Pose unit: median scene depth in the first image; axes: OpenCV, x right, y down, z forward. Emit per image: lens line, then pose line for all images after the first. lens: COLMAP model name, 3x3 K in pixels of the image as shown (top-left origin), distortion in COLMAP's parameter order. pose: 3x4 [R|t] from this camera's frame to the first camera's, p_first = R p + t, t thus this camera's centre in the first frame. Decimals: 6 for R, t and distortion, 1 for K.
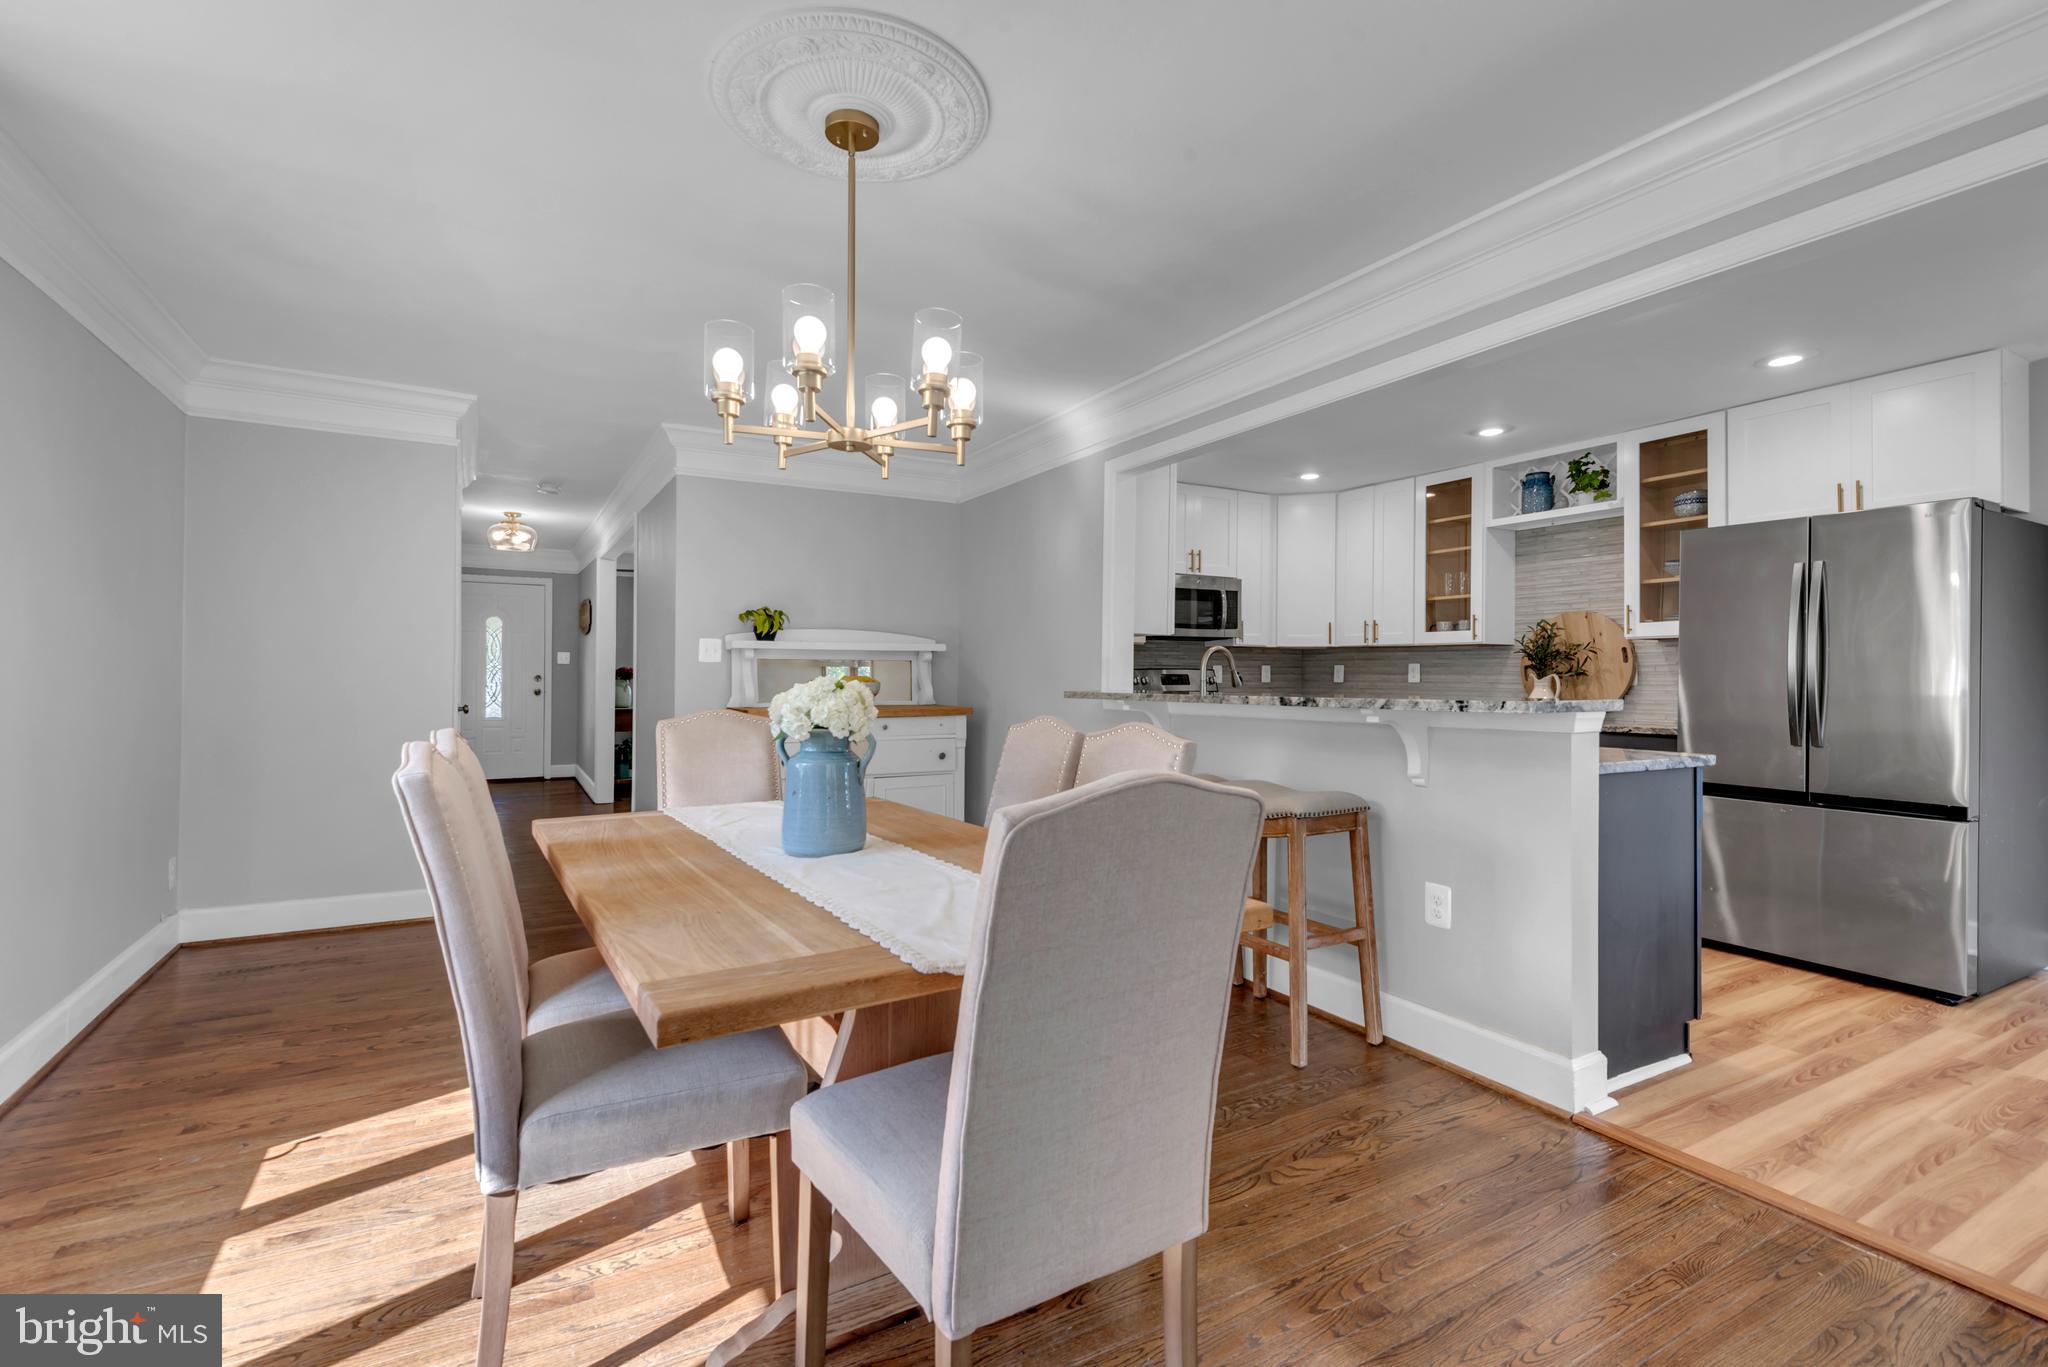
lens RADIAL K [[931.8, 0, 1026.6], [0, 931.8, 670.9], [0, 0, 1]] dist [0.037257, -0.019832]
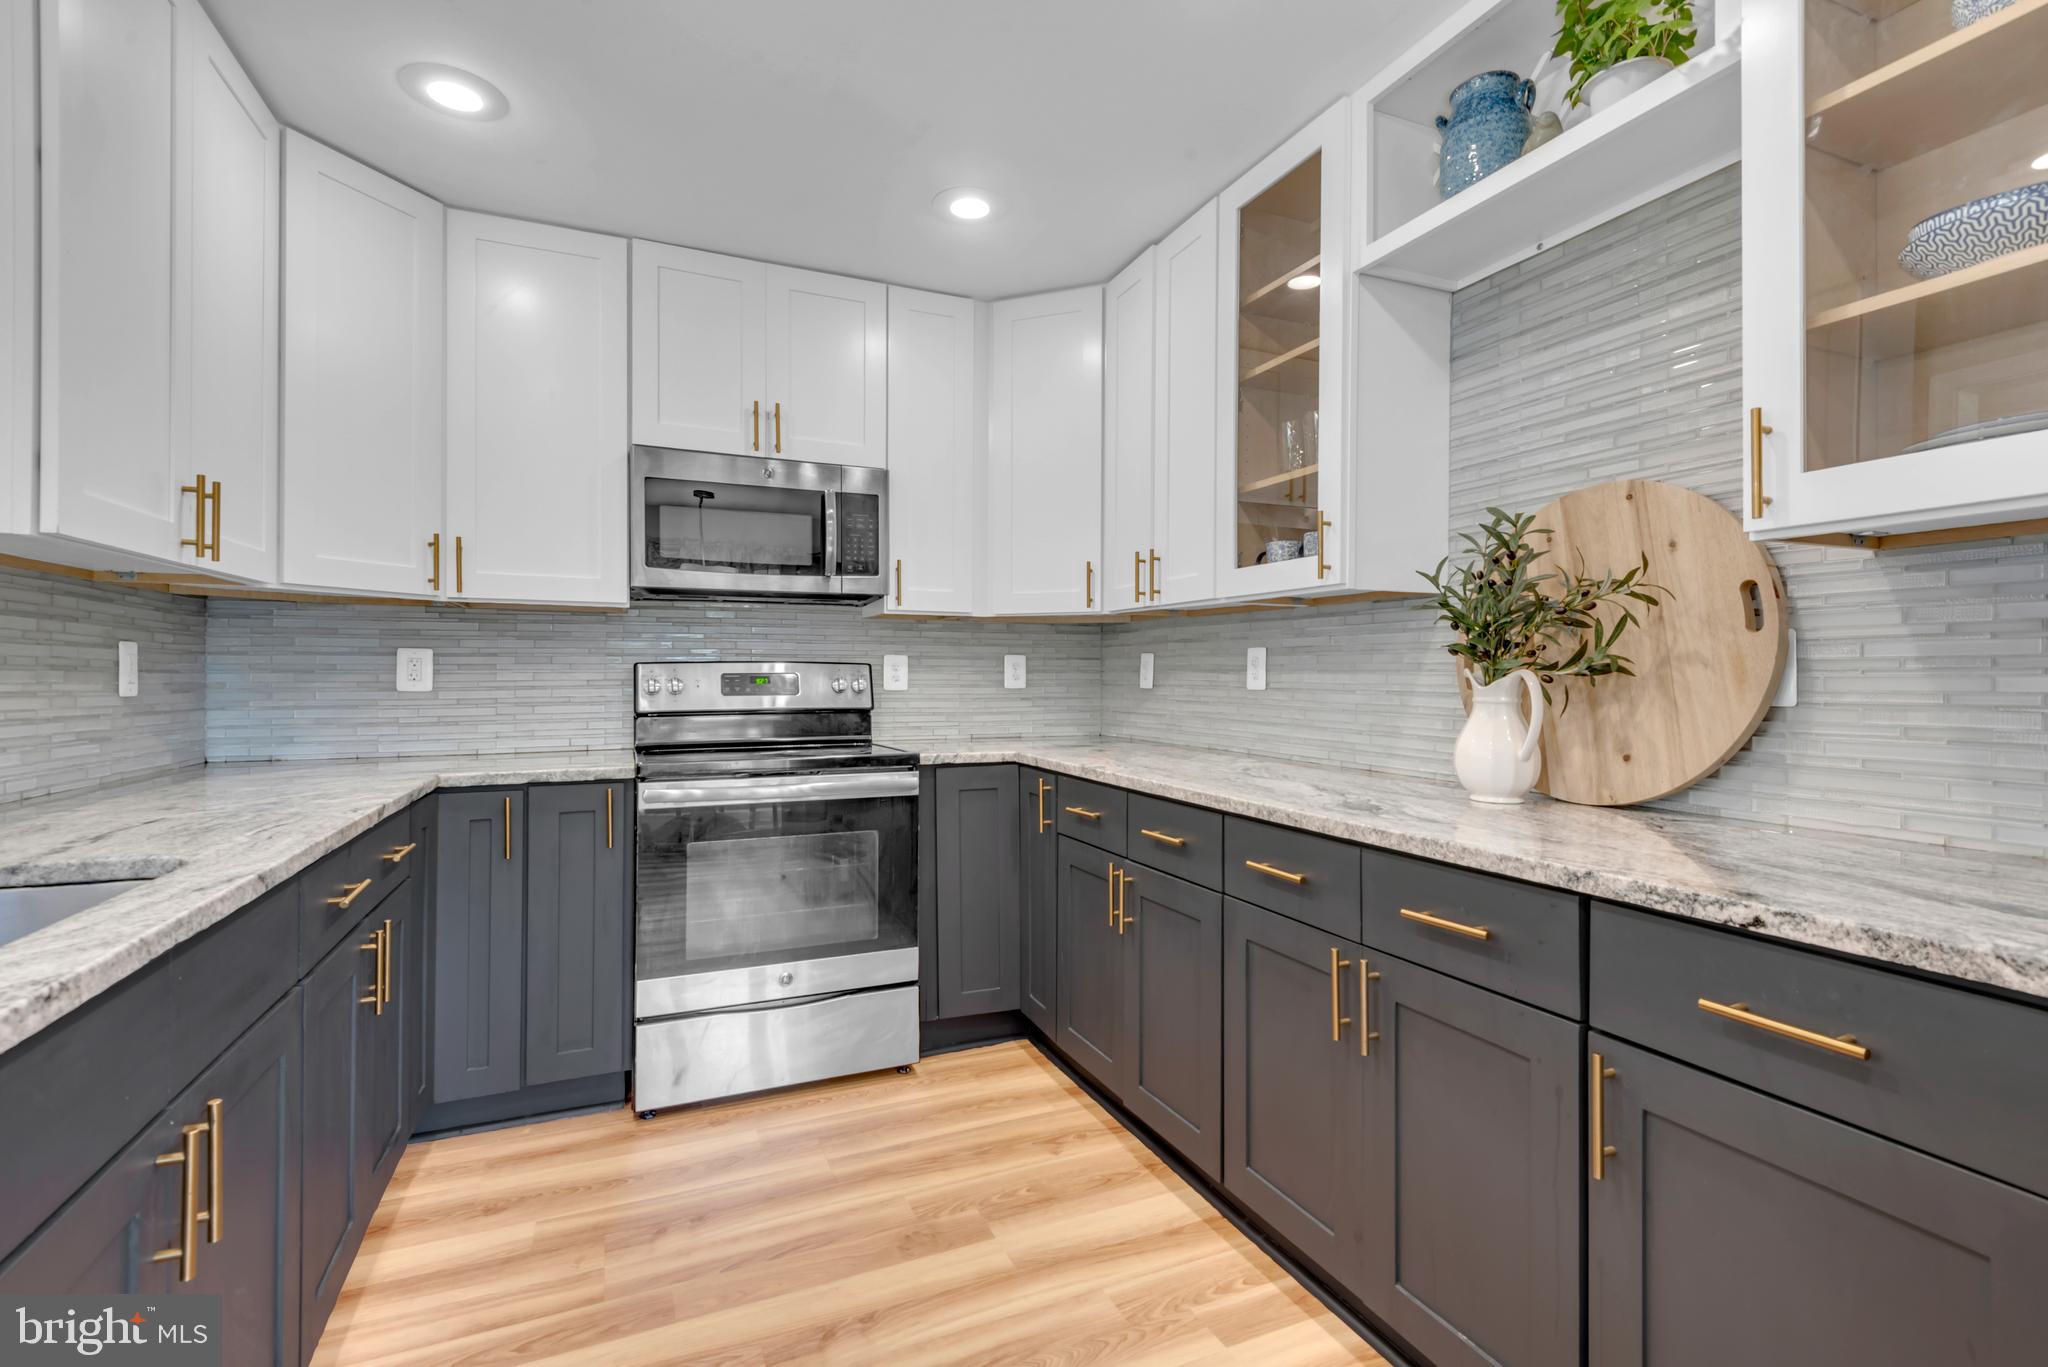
lens RADIAL K [[931.8, 0, 1026.6], [0, 931.8, 670.9], [0, 0, 1]] dist [0.037257, -0.019832]
pose [[0.993746, -0.003324, -0.111614, 0.505101], [0.003441, 0.999994, 0.000849, 0.003673], [0.111611, -0.001227, 0.993751, 0.776716]]
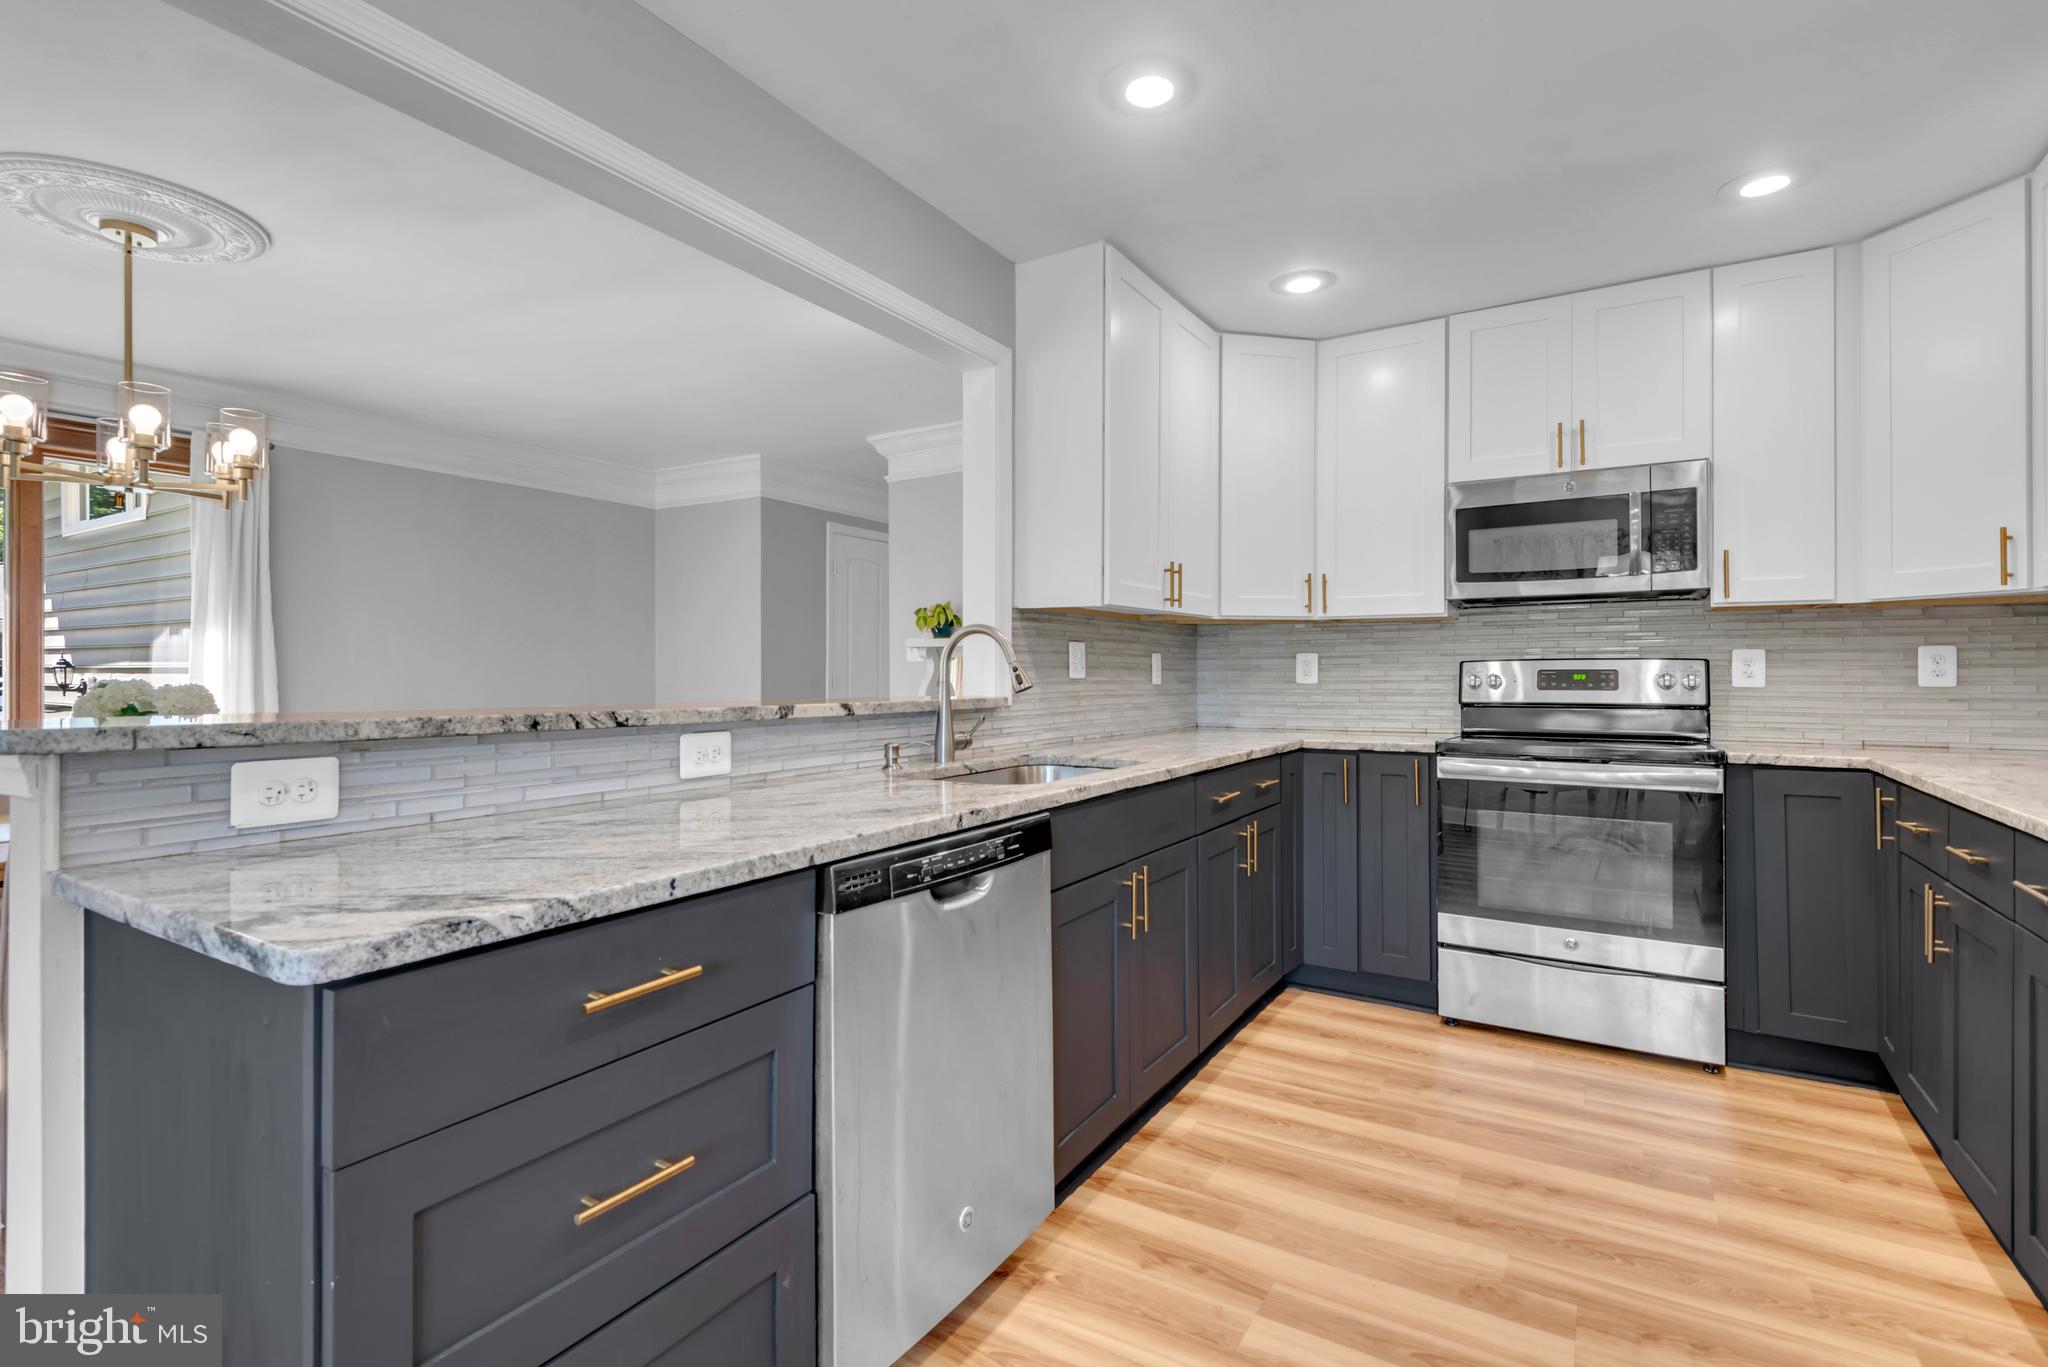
lens RADIAL K [[931.8, 0, 1026.6], [0, 931.8, 670.9], [0, 0, 1]] dist [0.037257, -0.019832]
pose [[0.488123, -0.006583, -0.872750, 0.675671], [0.007990, 0.999963, -0.003074, 0.005119], [0.872738, -0.005473, 0.488158, 0.692889]]
